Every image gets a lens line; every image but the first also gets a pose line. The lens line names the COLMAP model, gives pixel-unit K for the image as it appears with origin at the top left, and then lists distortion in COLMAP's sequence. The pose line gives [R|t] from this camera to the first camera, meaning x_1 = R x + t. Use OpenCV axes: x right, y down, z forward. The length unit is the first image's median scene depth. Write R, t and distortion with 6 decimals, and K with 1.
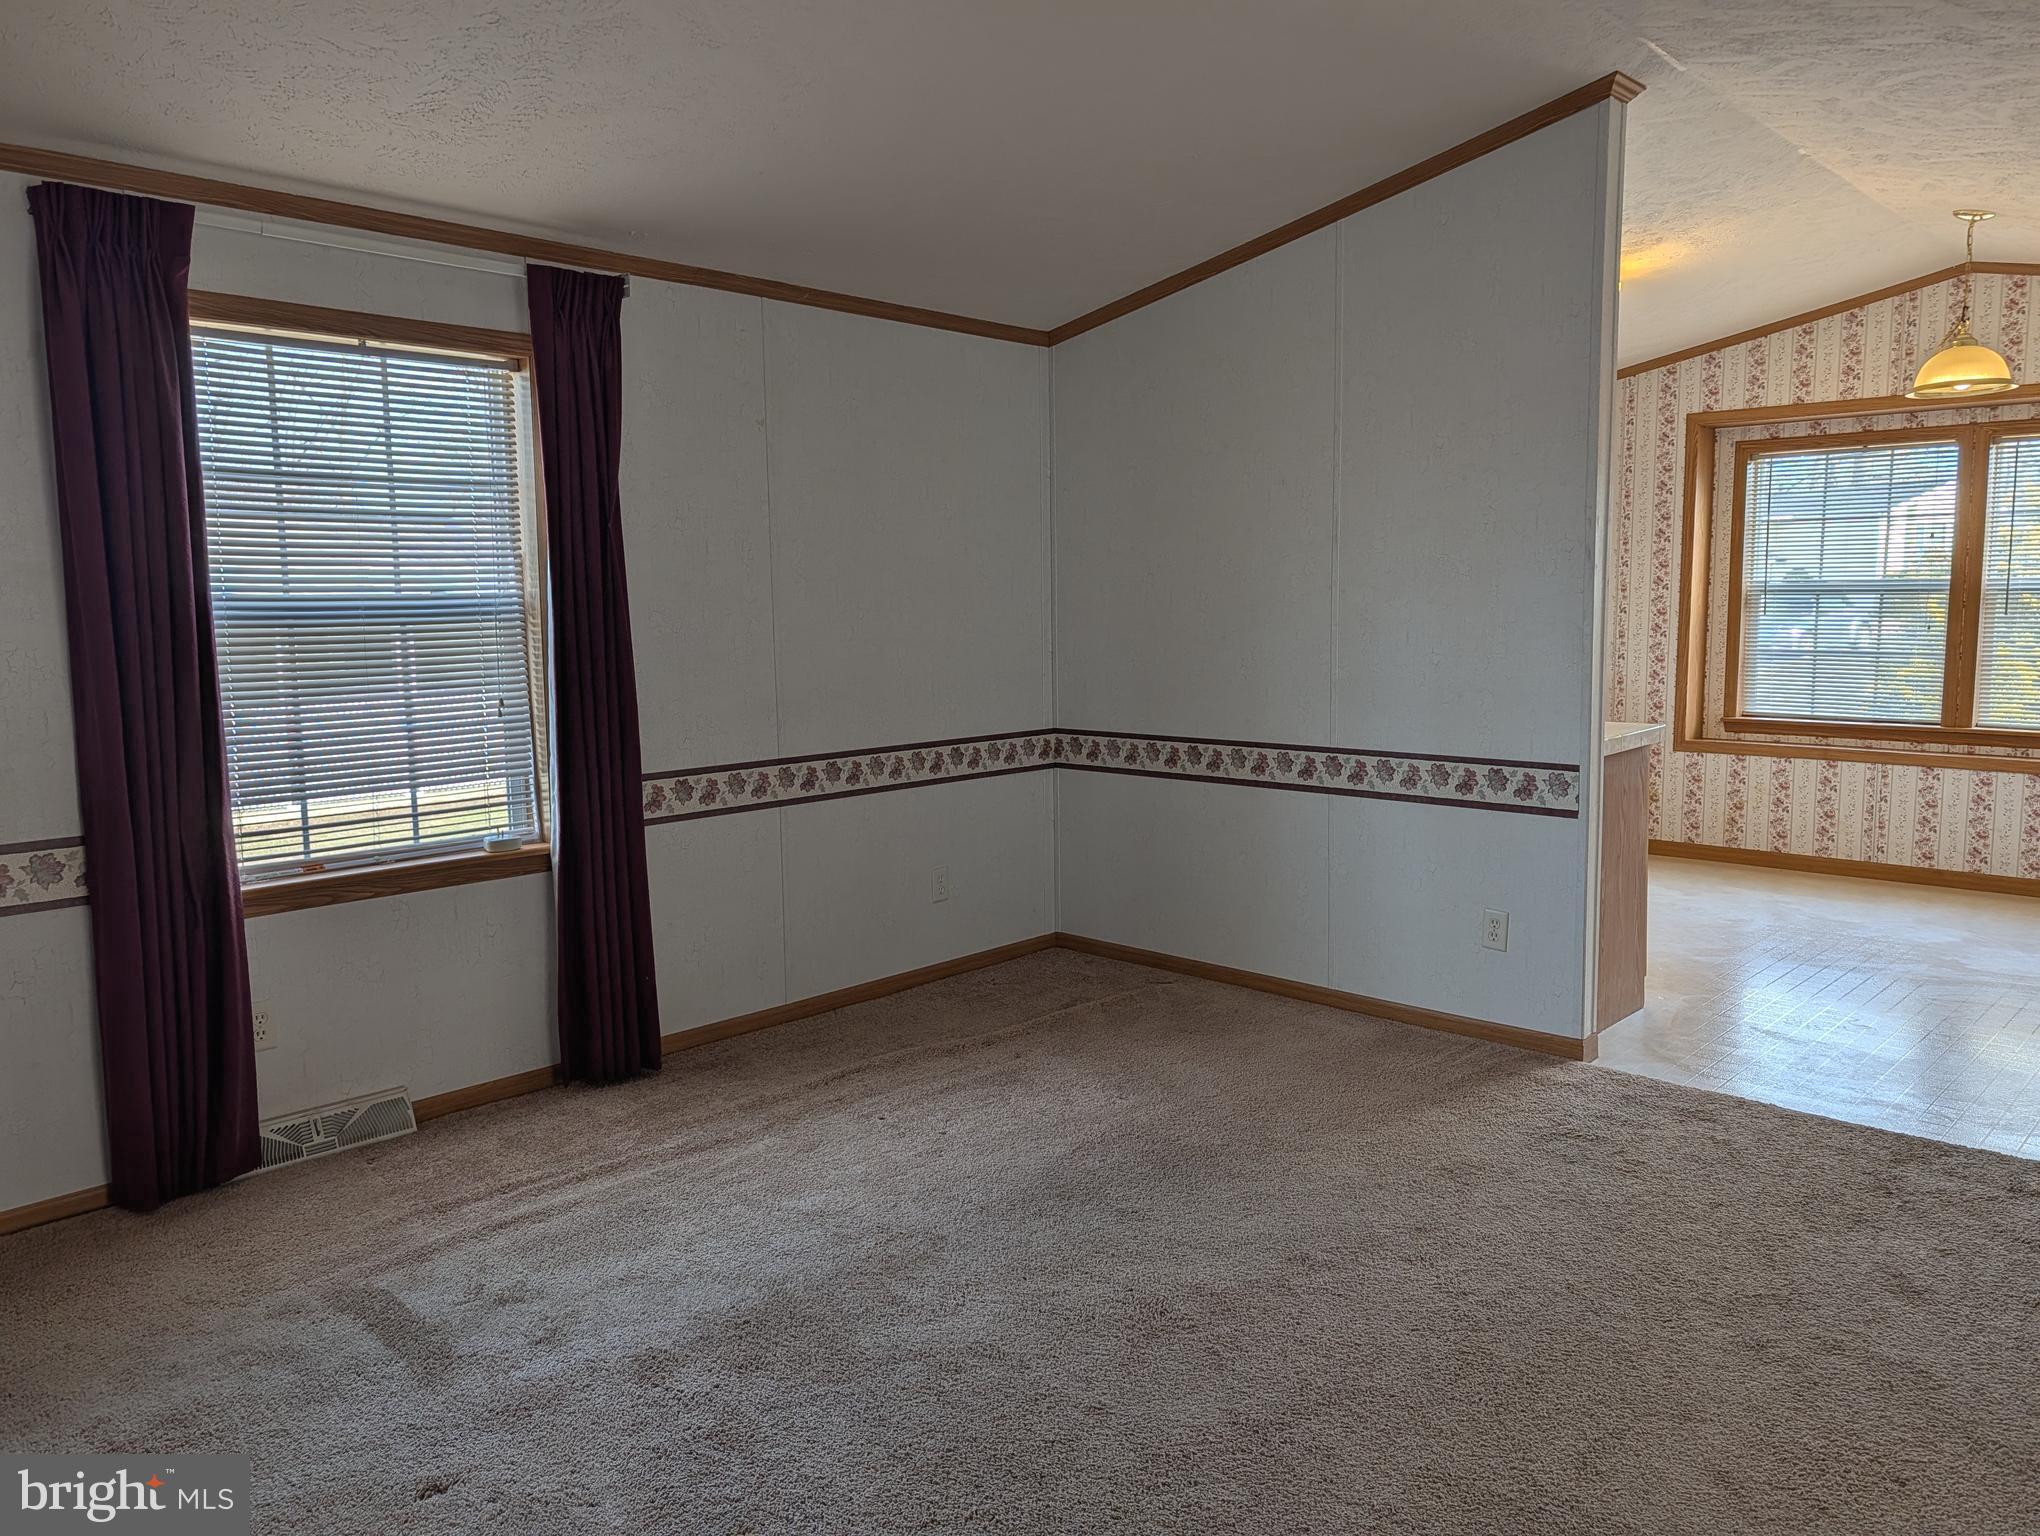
lens RADIAL K [[1488.3, 0, 1034.0], [0, 1488.3, 765.3], [0, 0, 1]] dist [0.022980, -0.020659]
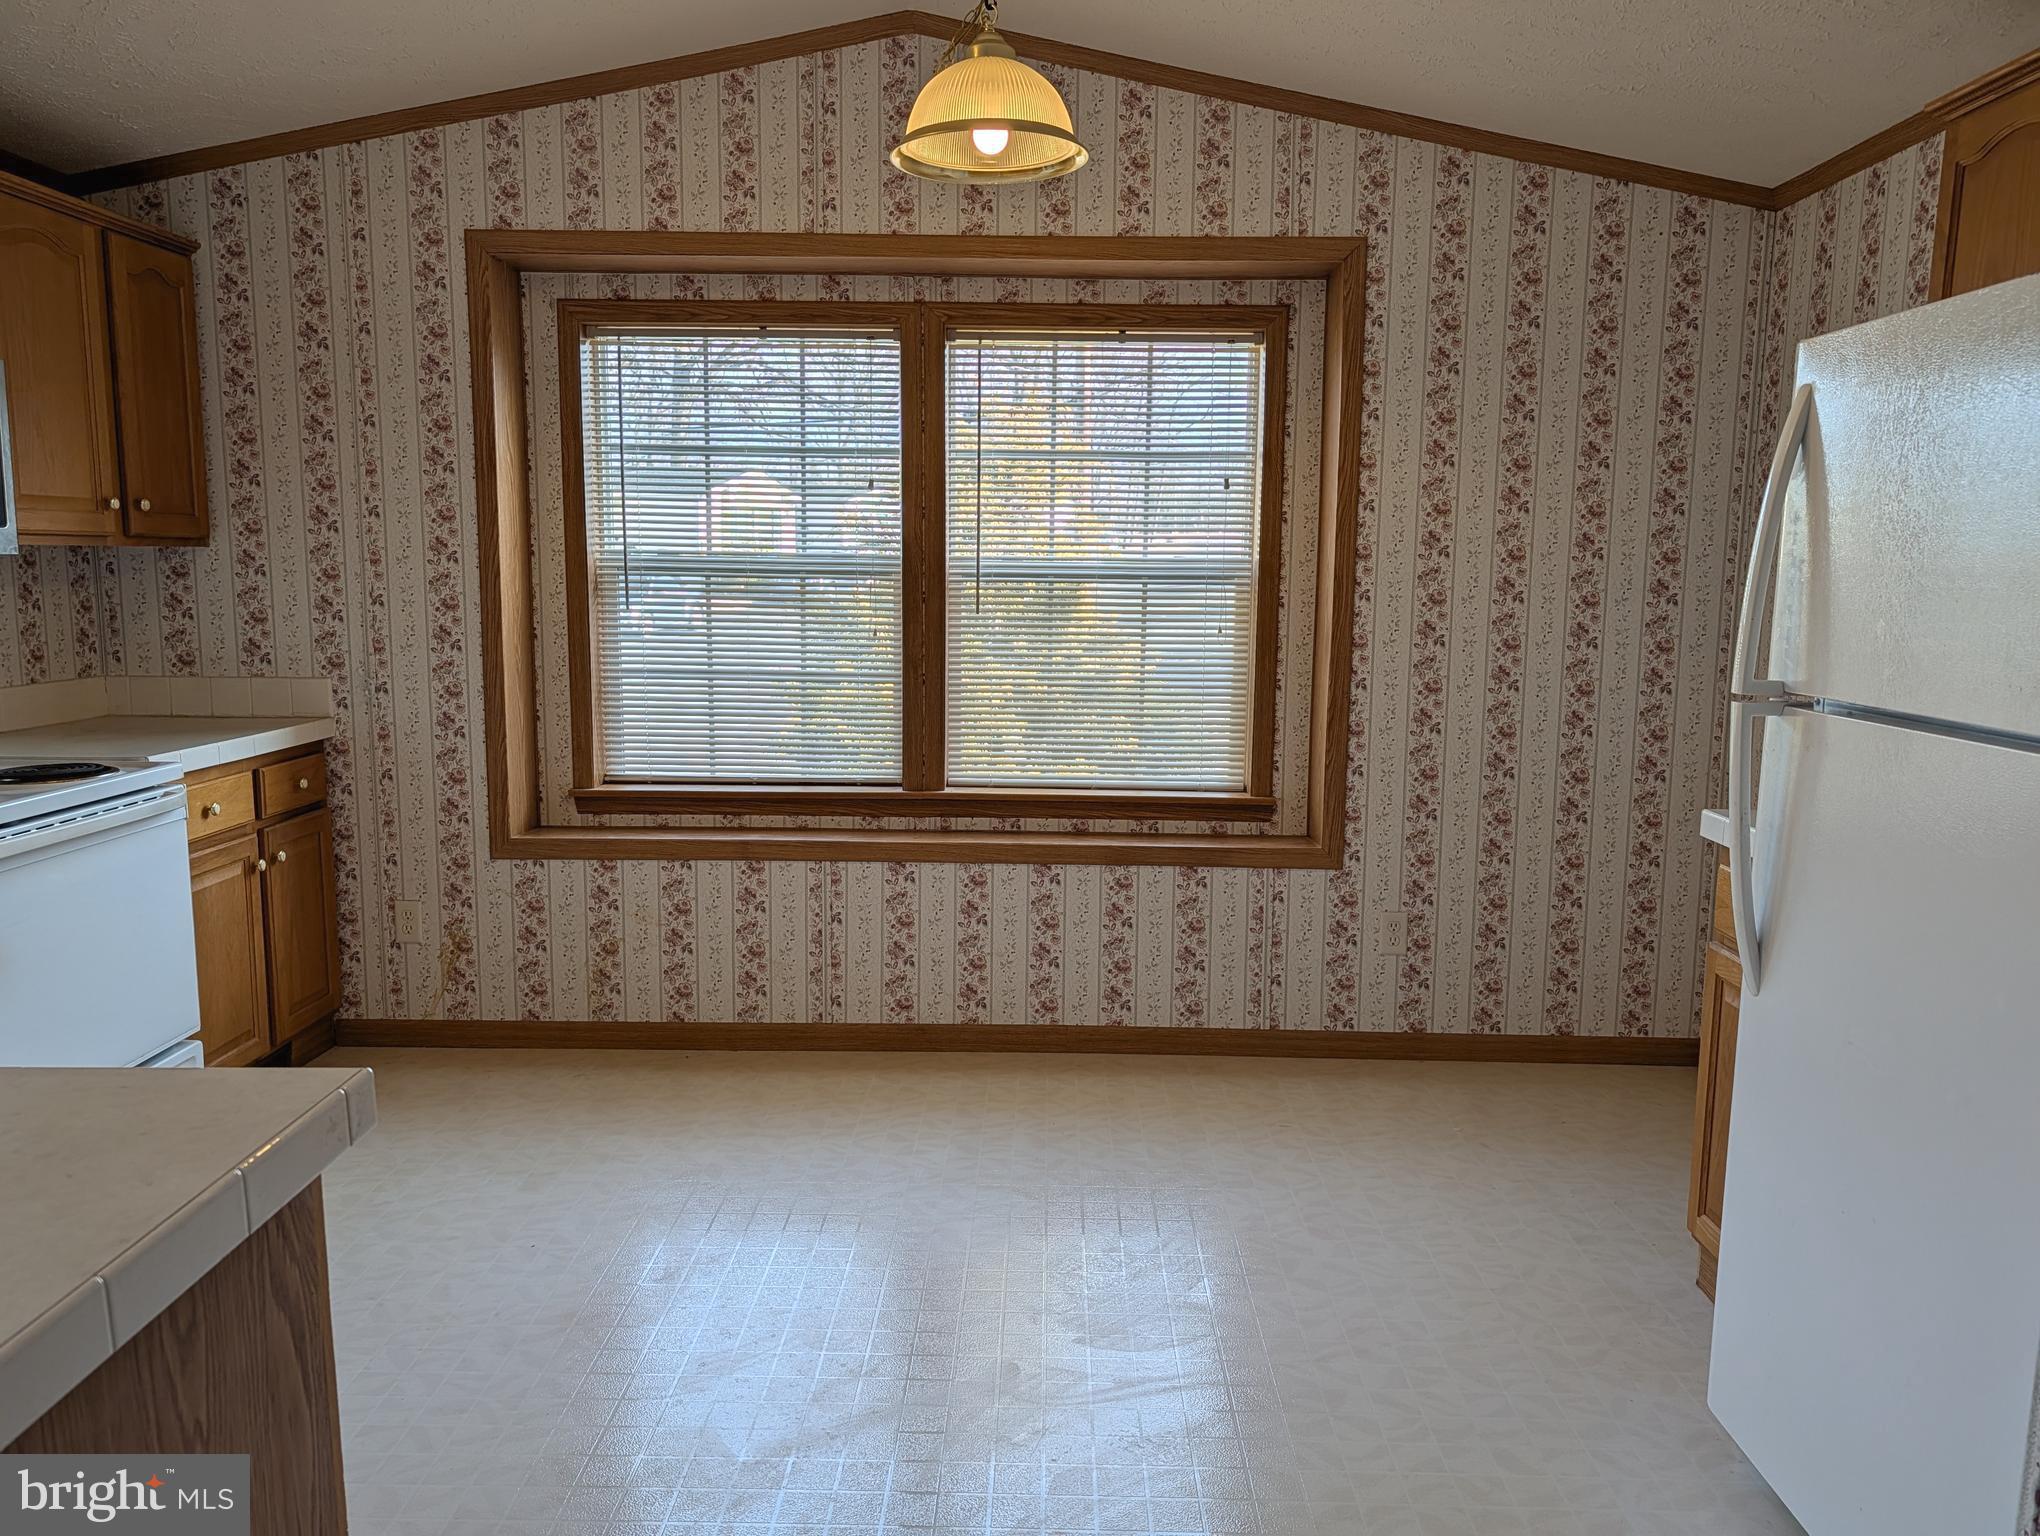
lens RADIAL K [[1488.3, 0, 1030.3], [0, 1488.3, 761.4], [0, 0, 1]] dist [0.022980, -0.020659]
pose [[0.745080, -0.068578, 0.663440, 0.227491], [0.062472, 0.997503, 0.032949, -0.053517], [-0.664043, 0.016897, 0.747504, 0.486466]]
